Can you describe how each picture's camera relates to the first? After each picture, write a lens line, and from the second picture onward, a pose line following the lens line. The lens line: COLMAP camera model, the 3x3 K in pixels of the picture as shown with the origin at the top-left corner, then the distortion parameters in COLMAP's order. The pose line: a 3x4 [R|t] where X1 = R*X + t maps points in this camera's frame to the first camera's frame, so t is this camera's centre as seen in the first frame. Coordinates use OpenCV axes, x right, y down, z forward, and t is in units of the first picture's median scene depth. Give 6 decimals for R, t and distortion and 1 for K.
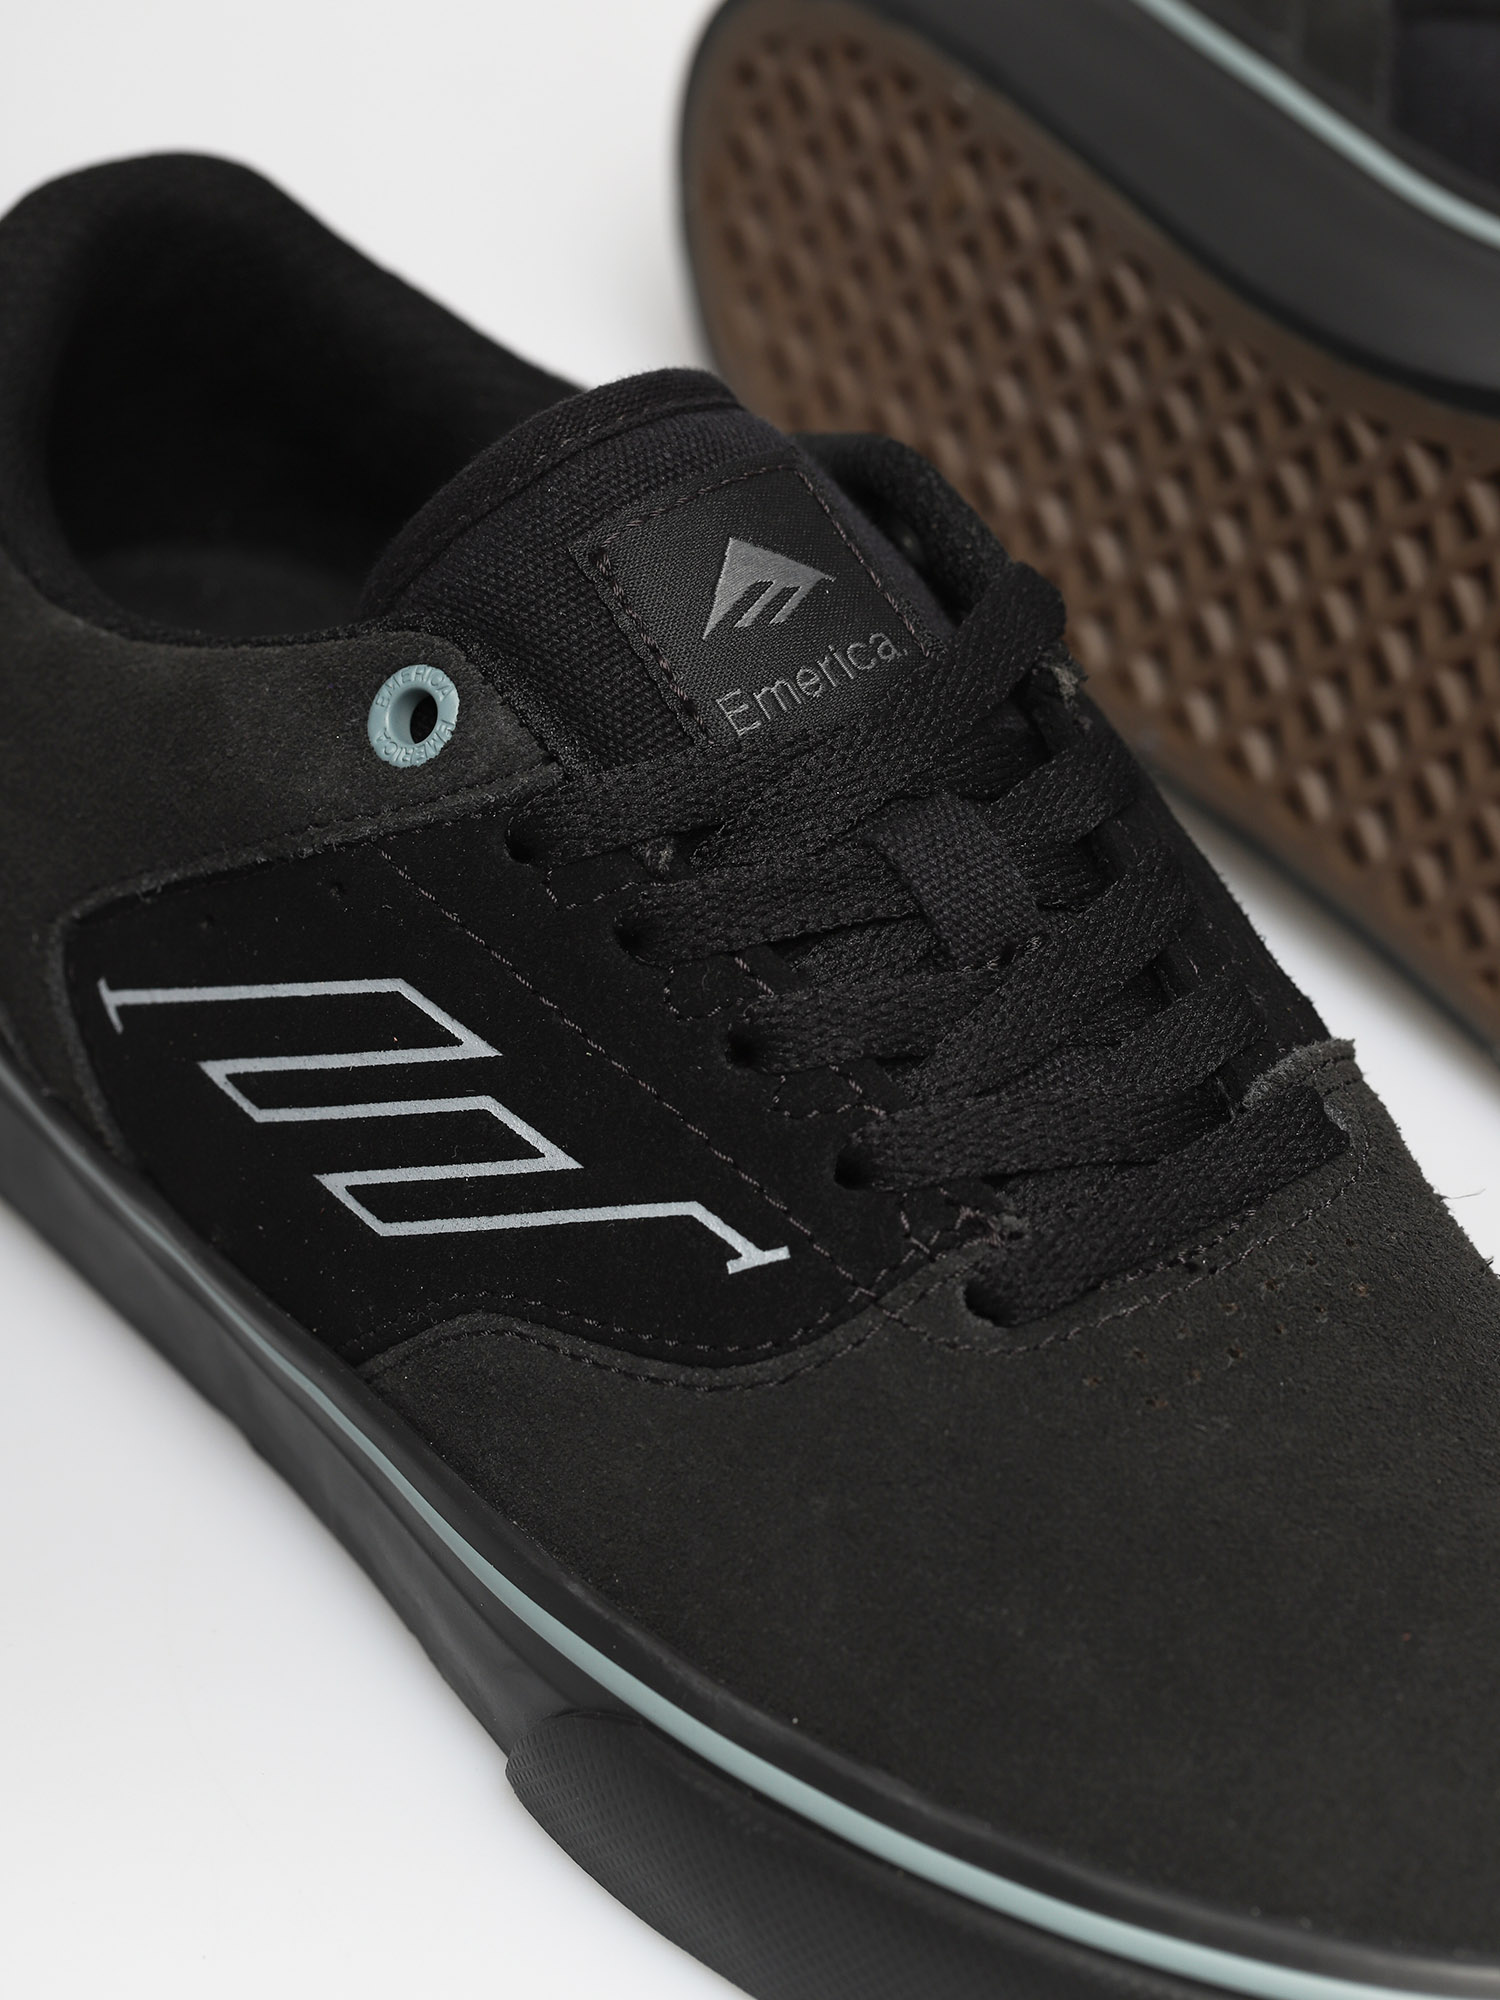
lens RADIAL K [[6530.9, 0, 747.0], [0, 6530.9, 997.8], [0, 0, 1]] dist [0.134591, 0.000000]
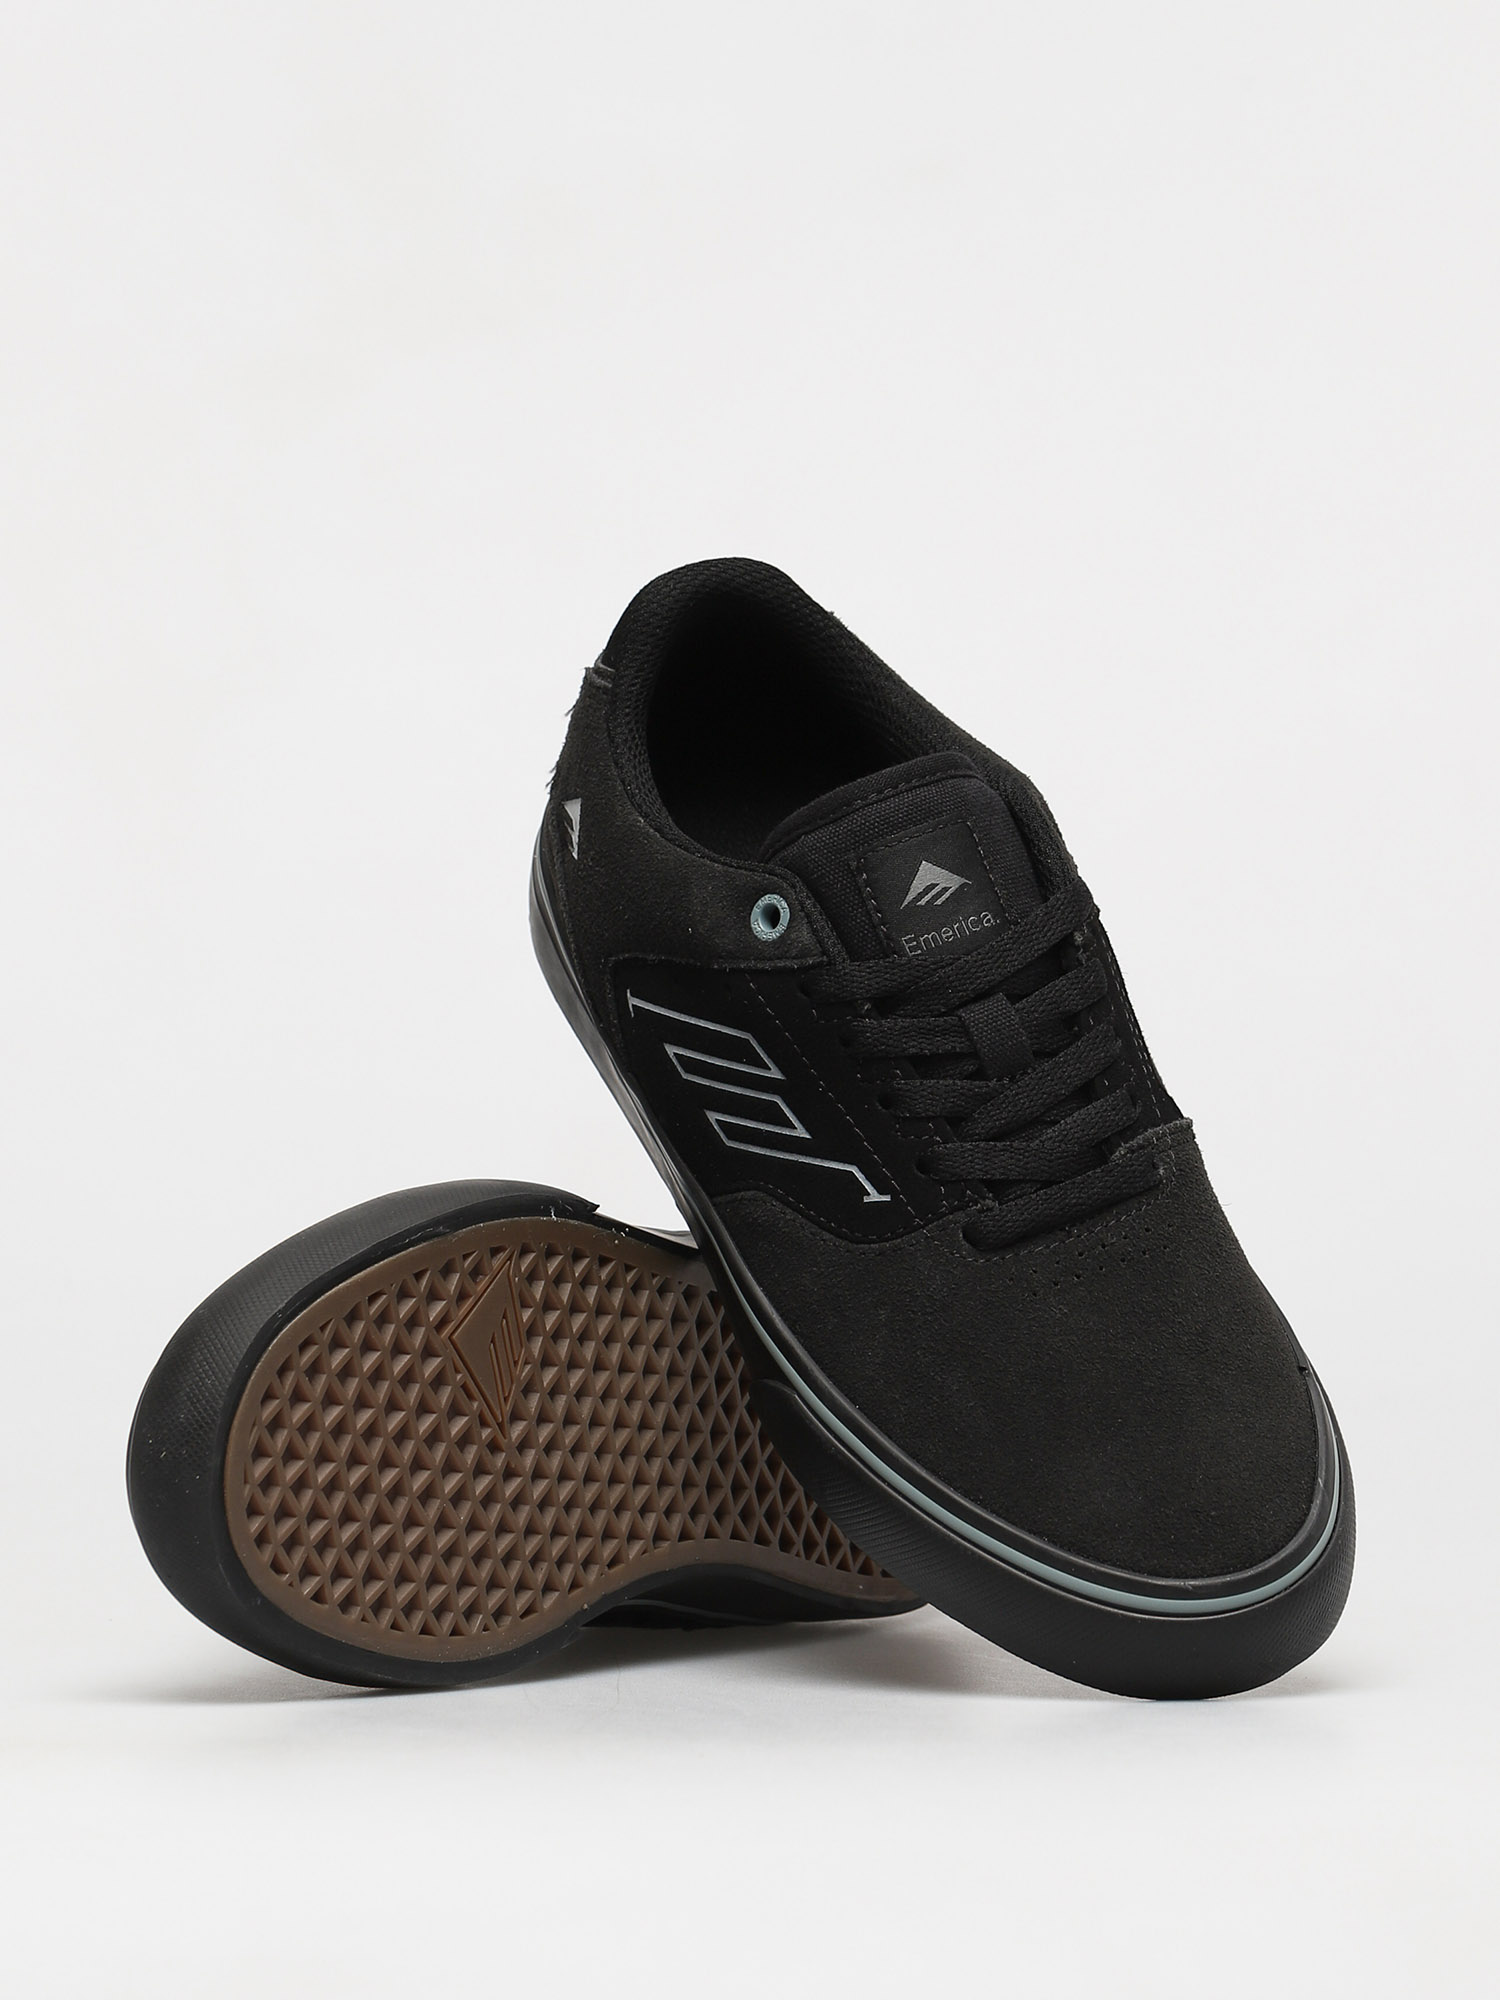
lens RADIAL K [[6530.9, 0, 751.6], [0, 6530.9, 1001.8], [0, 0, 1]] dist [0.134591, 0.000000]
pose [[0.972992, 0.160516, -0.165897, 0.312014], [-0.126477, 0.971890, 0.198576, -0.452144], [0.193108, -0.172231, 0.965943, -1.123437]]
